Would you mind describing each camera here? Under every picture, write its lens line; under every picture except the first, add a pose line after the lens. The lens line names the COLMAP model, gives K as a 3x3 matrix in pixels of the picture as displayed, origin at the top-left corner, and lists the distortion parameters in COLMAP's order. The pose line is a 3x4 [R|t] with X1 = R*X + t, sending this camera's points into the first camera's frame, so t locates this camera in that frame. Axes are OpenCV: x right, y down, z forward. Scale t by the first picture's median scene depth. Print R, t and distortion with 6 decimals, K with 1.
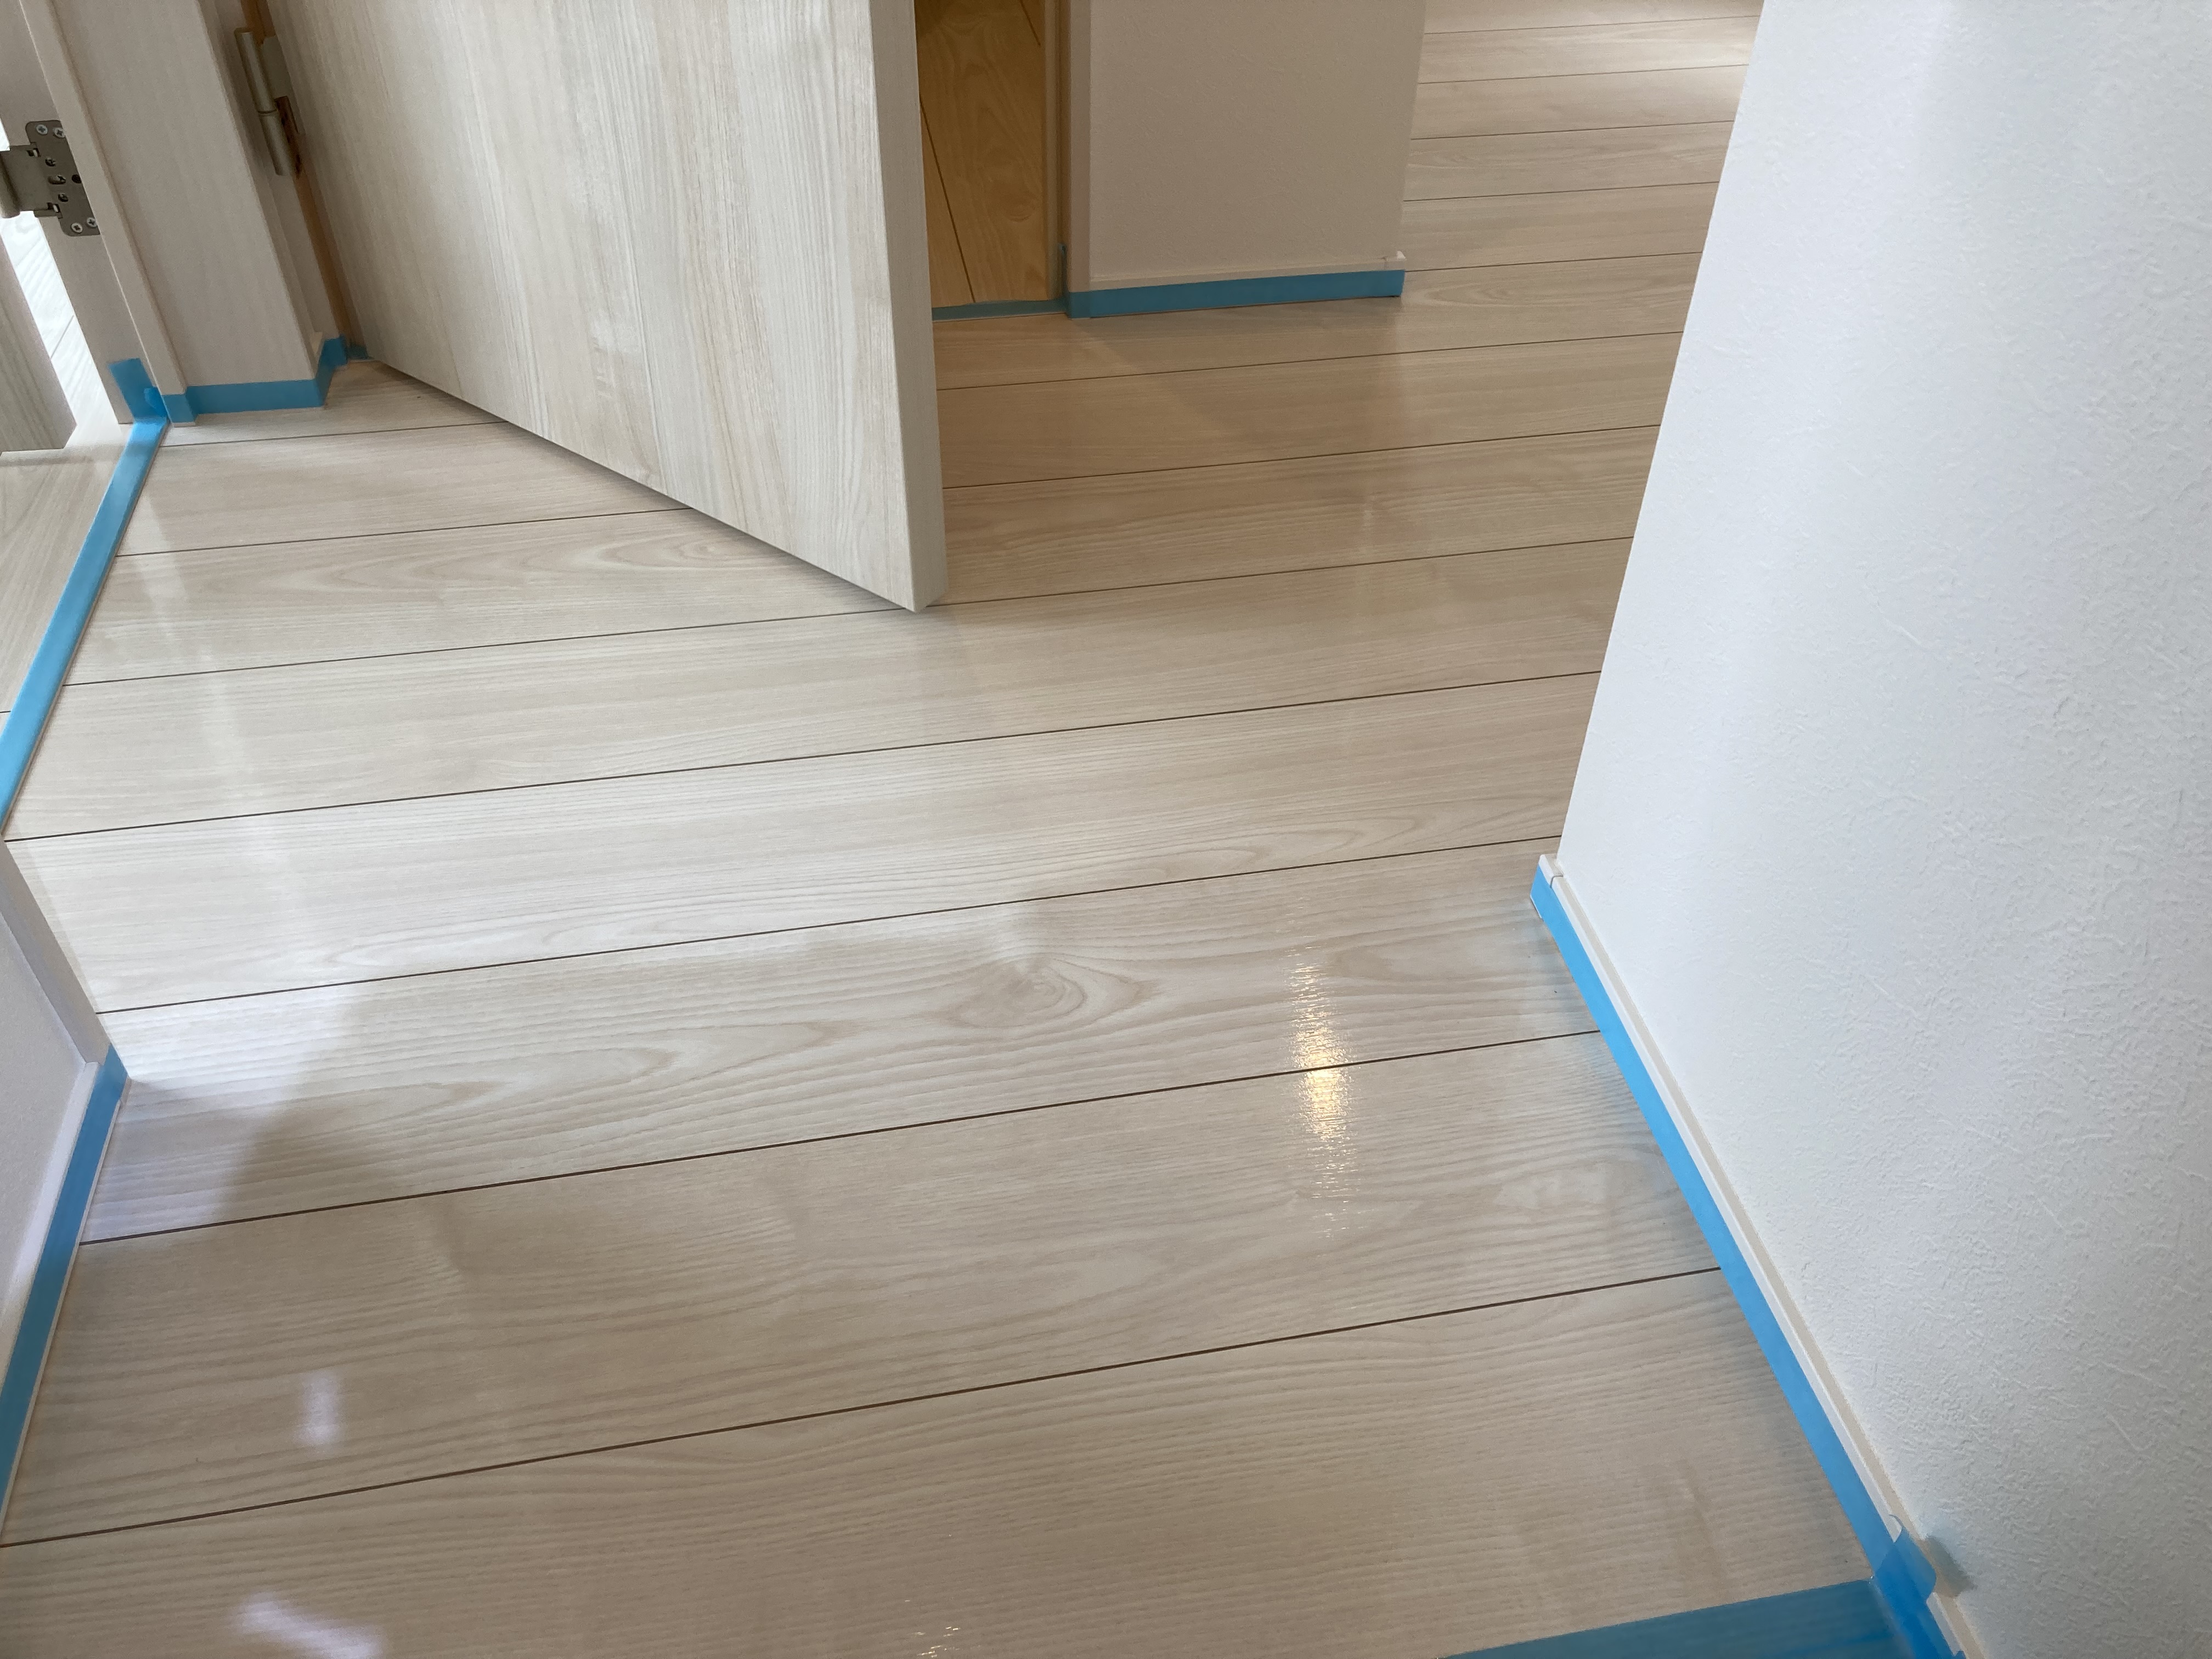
lens RADIAL K [[1845.1, 0, 1101.8], [0, 1845.1, 804.3], [0, 0, 1]] dist [0.050092, -0.013175]
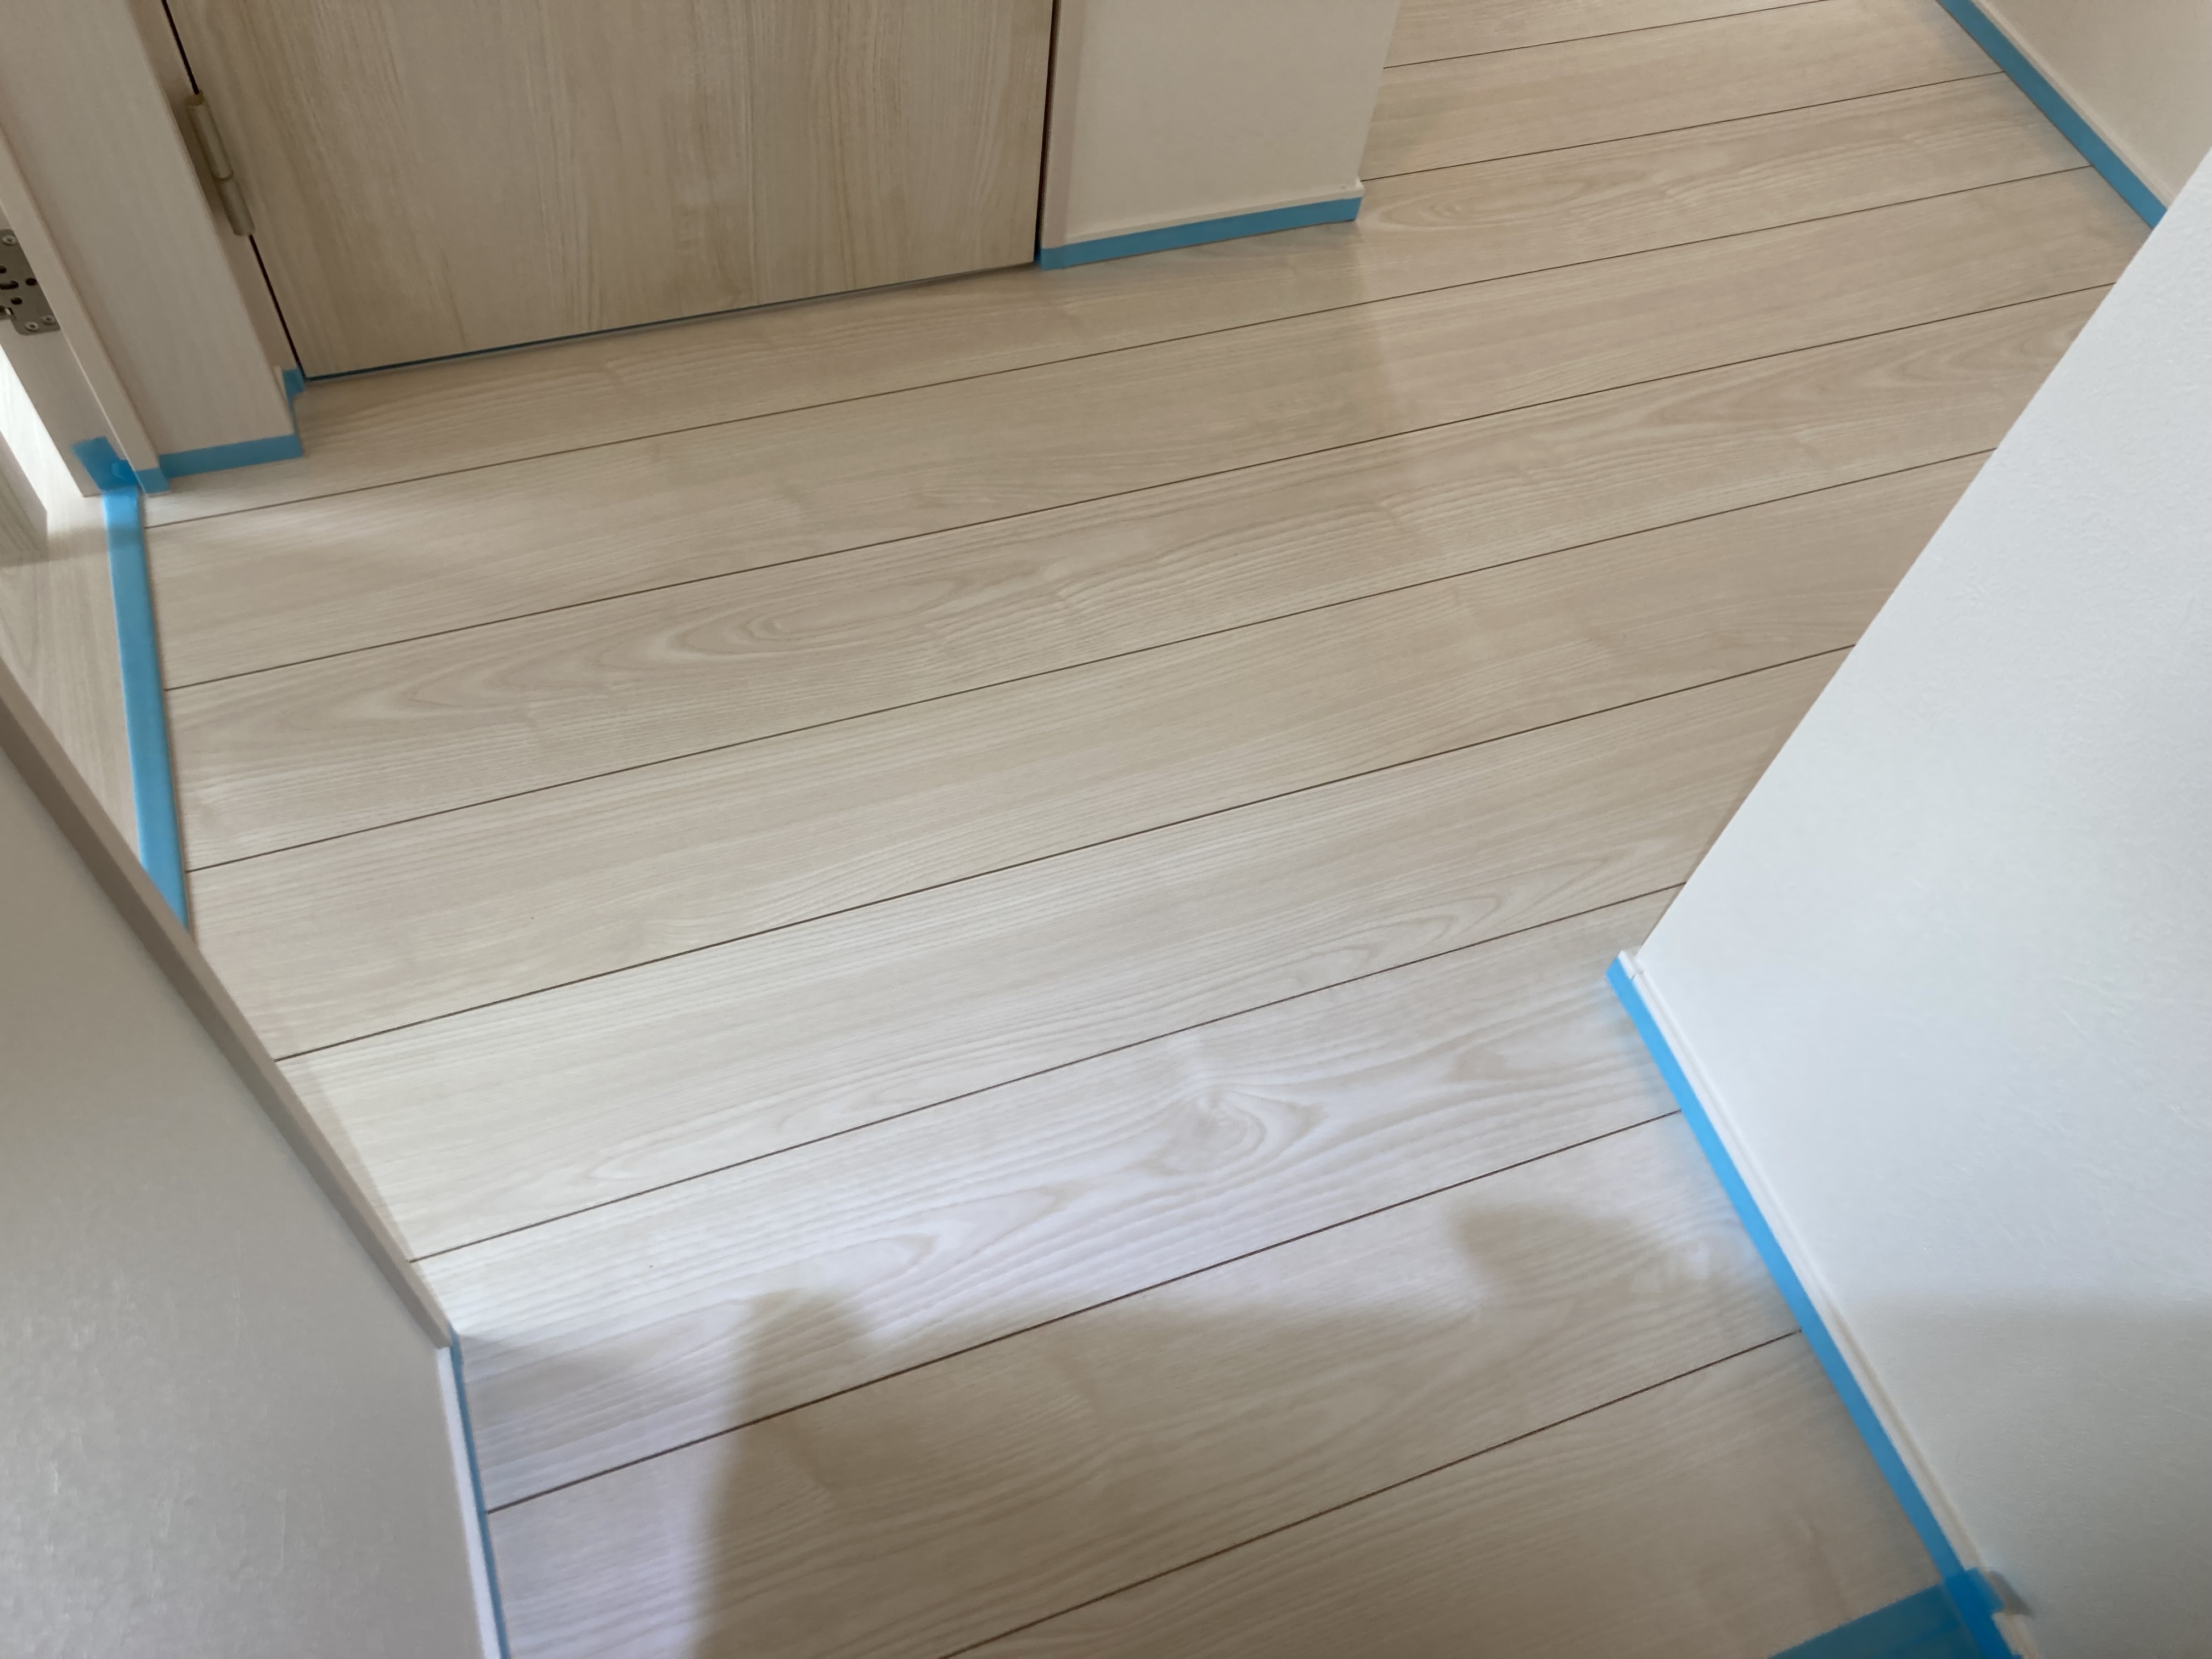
lens RADIAL K [[1845.1, 0, 1101.8], [0, 1845.1, 804.3], [0, 0, 1]] dist [0.050092, -0.013175]
pose [[0.980929, -0.098042, 0.167825, -0.270246], [0.046581, 0.956877, 0.286734, -0.408234], [-0.188700, -0.273448, 0.943196, -0.024859]]
